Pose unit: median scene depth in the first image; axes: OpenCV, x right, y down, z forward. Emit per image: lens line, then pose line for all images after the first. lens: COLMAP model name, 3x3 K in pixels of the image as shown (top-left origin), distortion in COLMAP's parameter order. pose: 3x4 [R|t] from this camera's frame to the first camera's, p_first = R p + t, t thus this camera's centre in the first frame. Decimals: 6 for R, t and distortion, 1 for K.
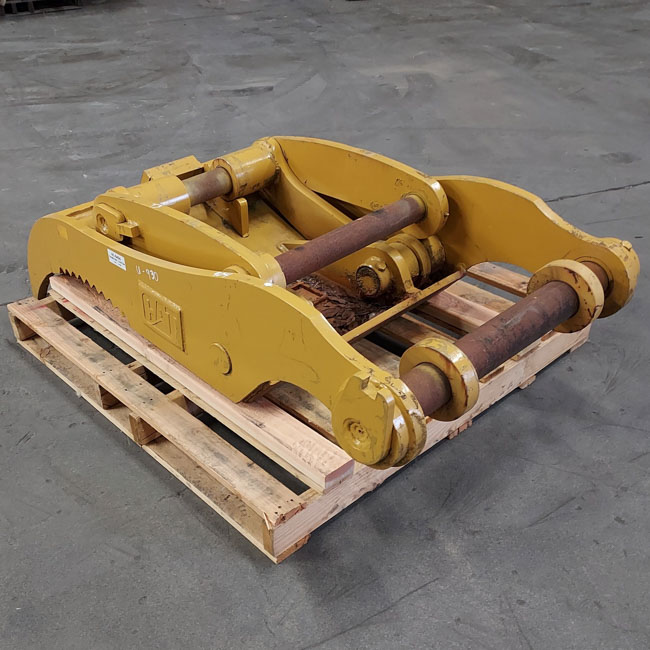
lens RADIAL K [[792.3, 0, 257.7], [0, 792.3, 351.8], [0, 0, 1]] dist [0.022735, 0.011736]
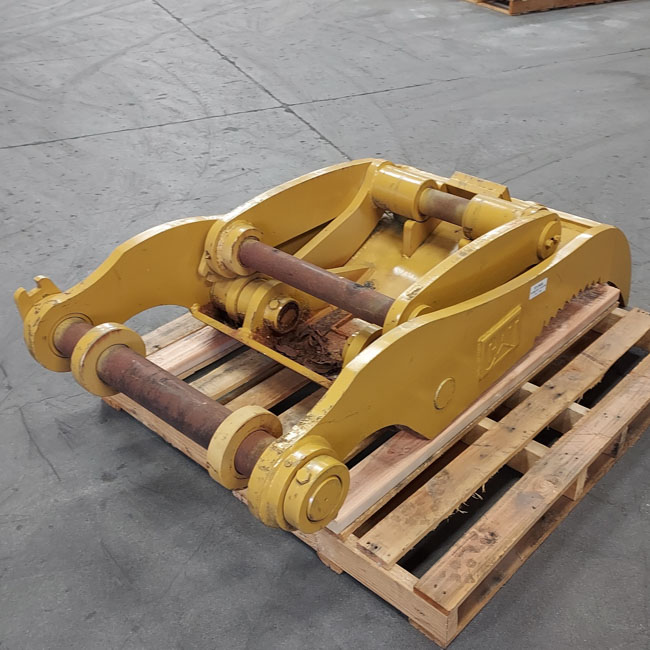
lens RADIAL K [[766.2, 0, 325.0], [0, 766.2, 325.0], [0, 0, 1]] dist [0.051447, -0.038531]
pose [[0.106772, 0.581876, -0.806238, 0.863058], [-0.522030, 0.722928, 0.452615, -0.509849], [0.846218, 0.372554, 0.380945, 0.628875]]
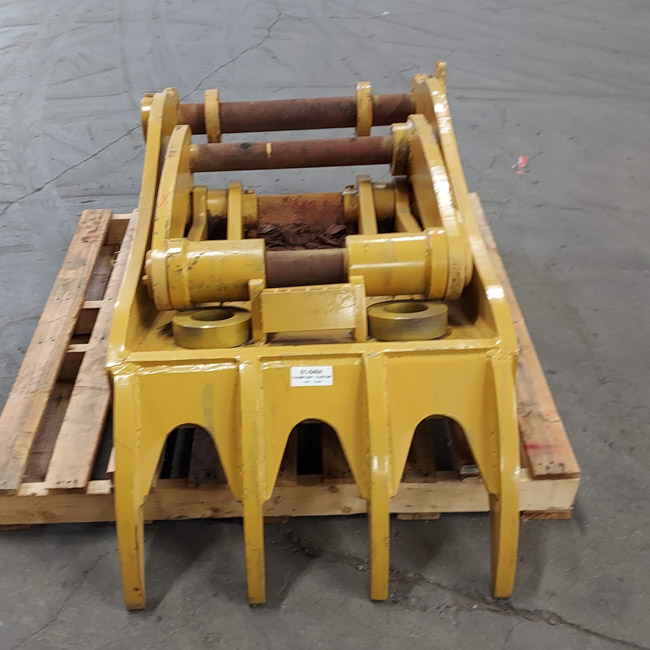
lens RADIAL K [[886.3, 0, 301.2], [0, 886.3, 386.6], [0, 0, 1]] dist [0.092189, -0.147148]
pose [[-0.769506, -0.332998, 0.544952, -0.593692], [0.406007, 0.403588, 0.819924, -0.917564], [-0.492969, 0.852191, -0.175364, 1.382320]]
